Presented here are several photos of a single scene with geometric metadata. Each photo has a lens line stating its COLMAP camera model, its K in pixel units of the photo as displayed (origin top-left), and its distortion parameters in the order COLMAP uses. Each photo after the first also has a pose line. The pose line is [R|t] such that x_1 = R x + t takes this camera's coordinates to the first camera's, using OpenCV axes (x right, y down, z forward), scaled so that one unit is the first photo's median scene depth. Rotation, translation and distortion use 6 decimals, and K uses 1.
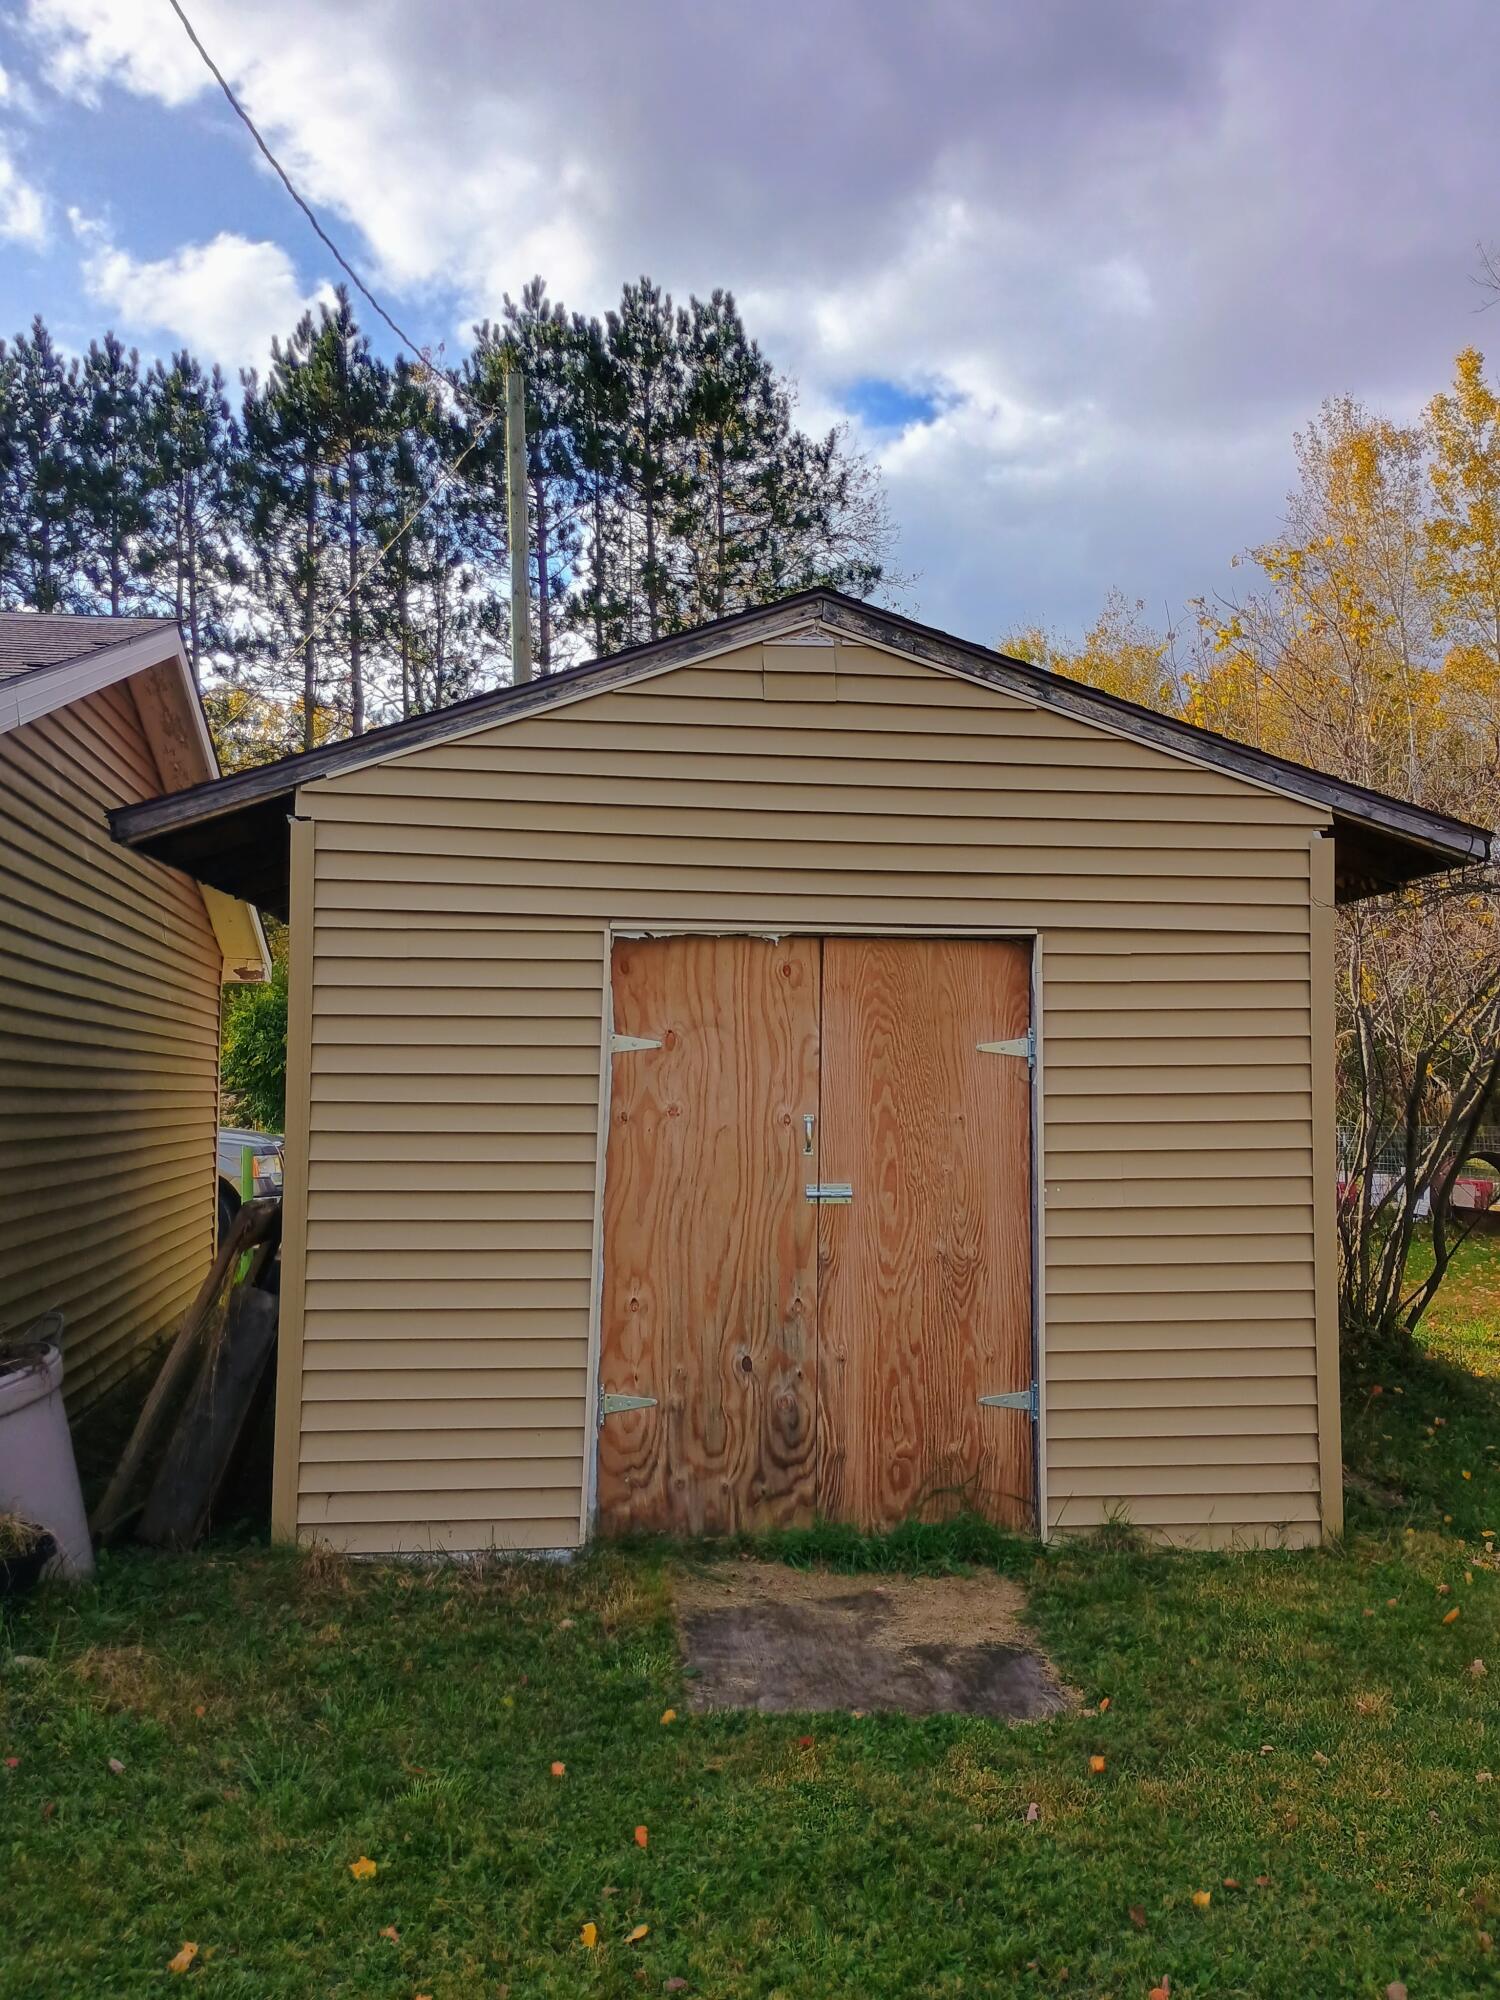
lens RADIAL K [[1697.9, 0, 743.5], [0, 1697.9, 988.3], [0, 0, 1]] dist [0.010706, -0.005955]
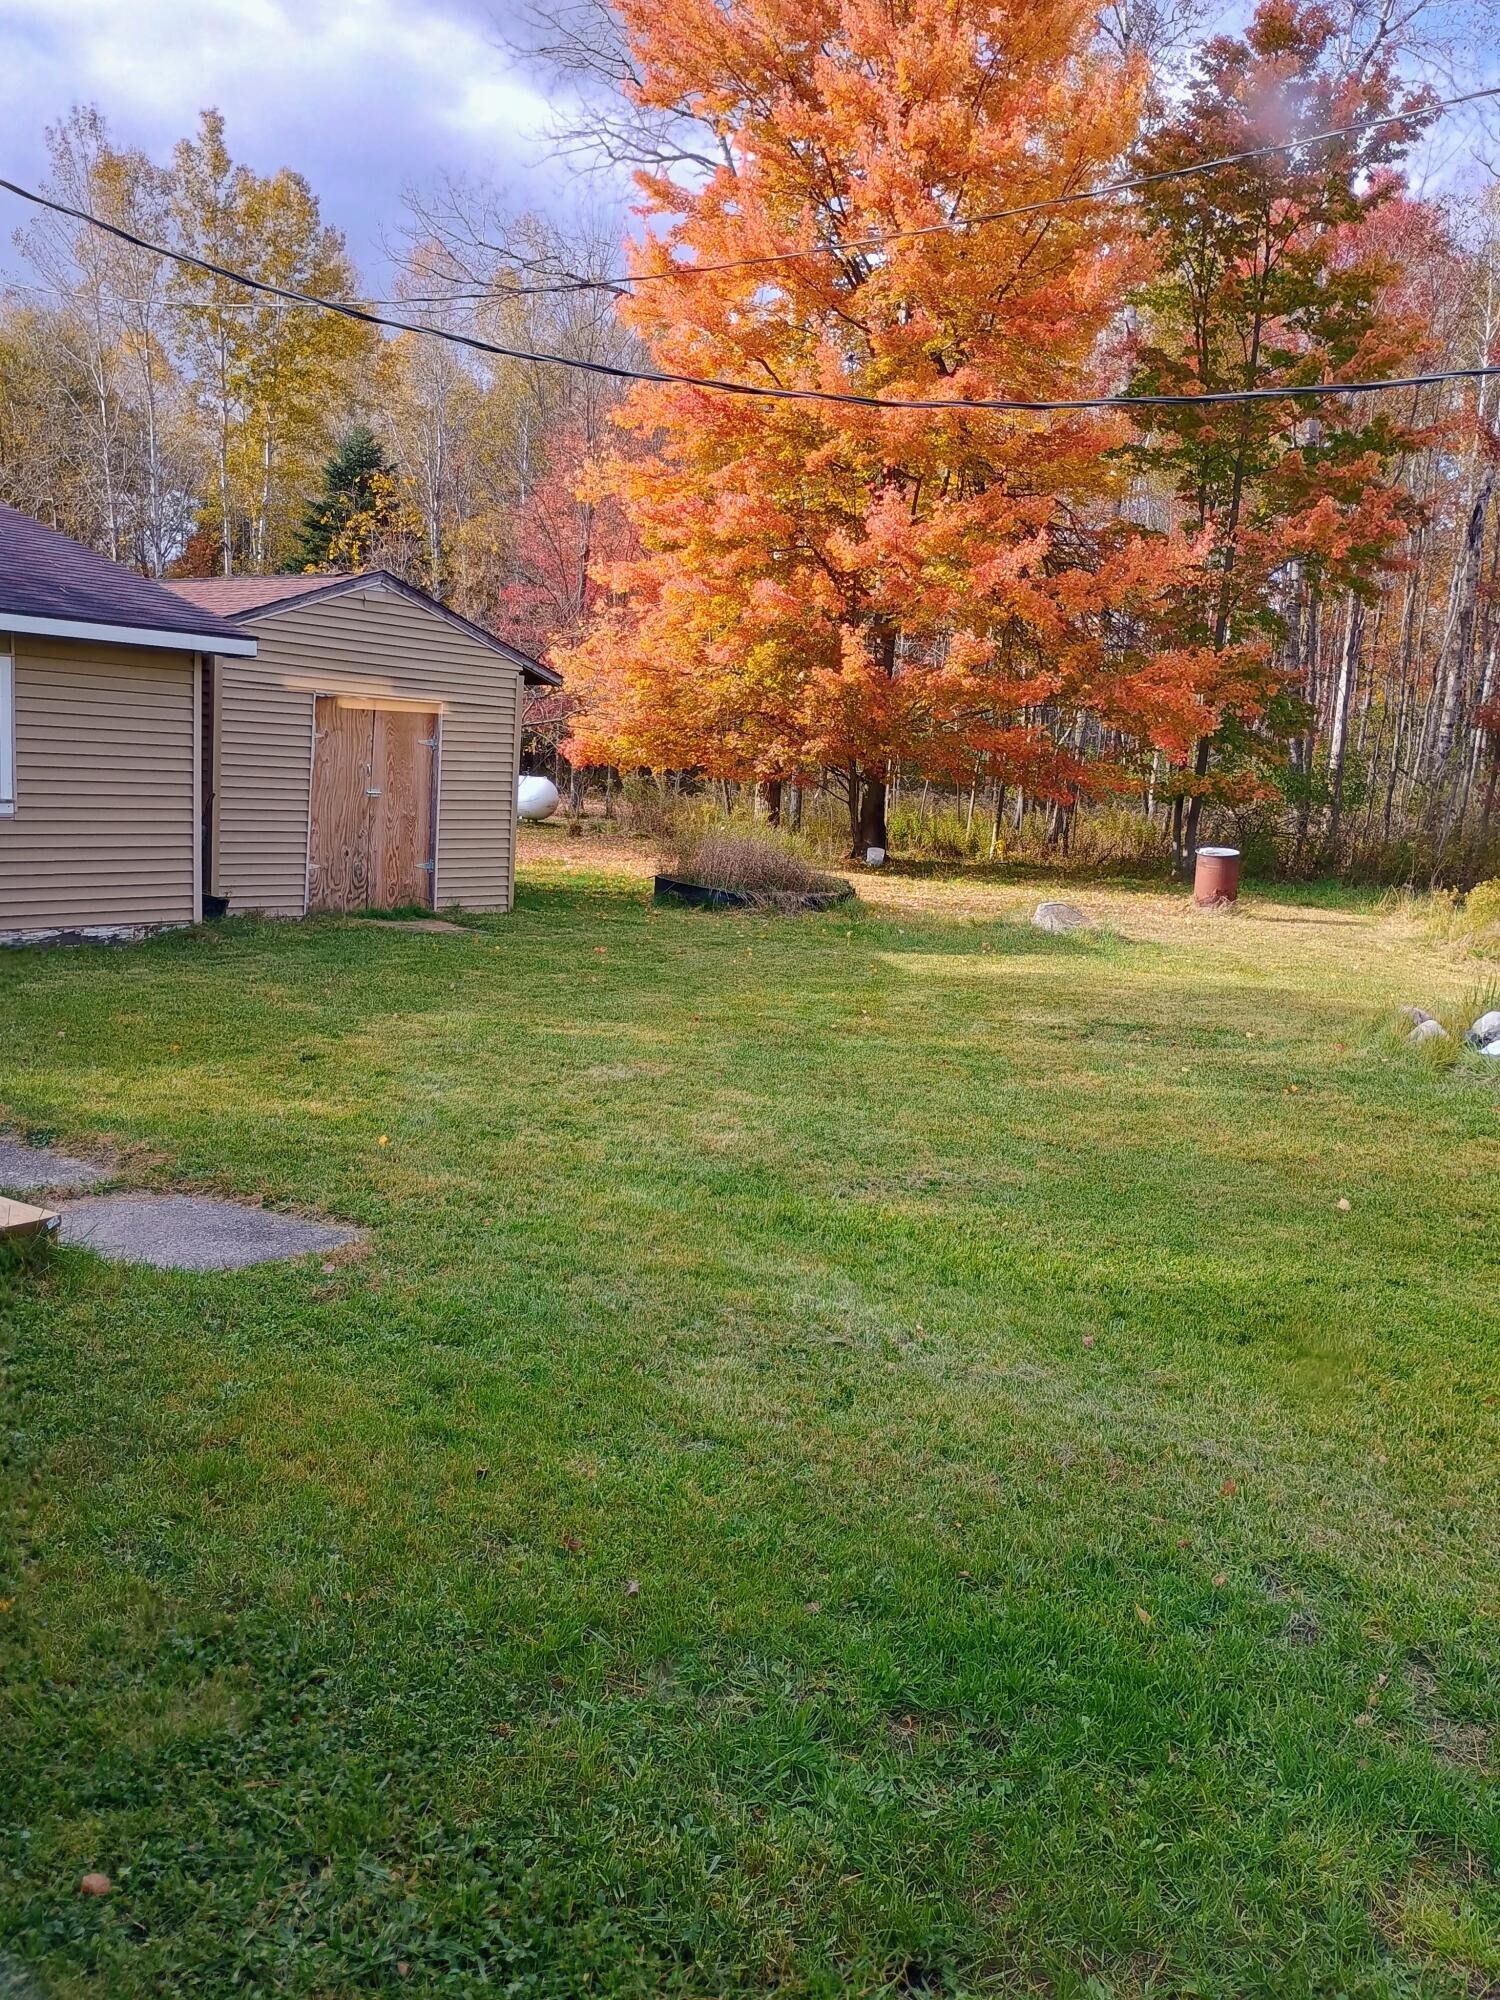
lens RADIAL K [[1697.9, 0, 756.5], [0, 1697.9, 992.5], [0, 0, 1]] dist [0.010706, -0.005955]
pose [[0.686270, -0.058322, 0.725005, -1.554289], [-0.099520, 0.979876, 0.173028, -0.101168], [-0.720507, -0.190896, 0.666655, -1.365398]]
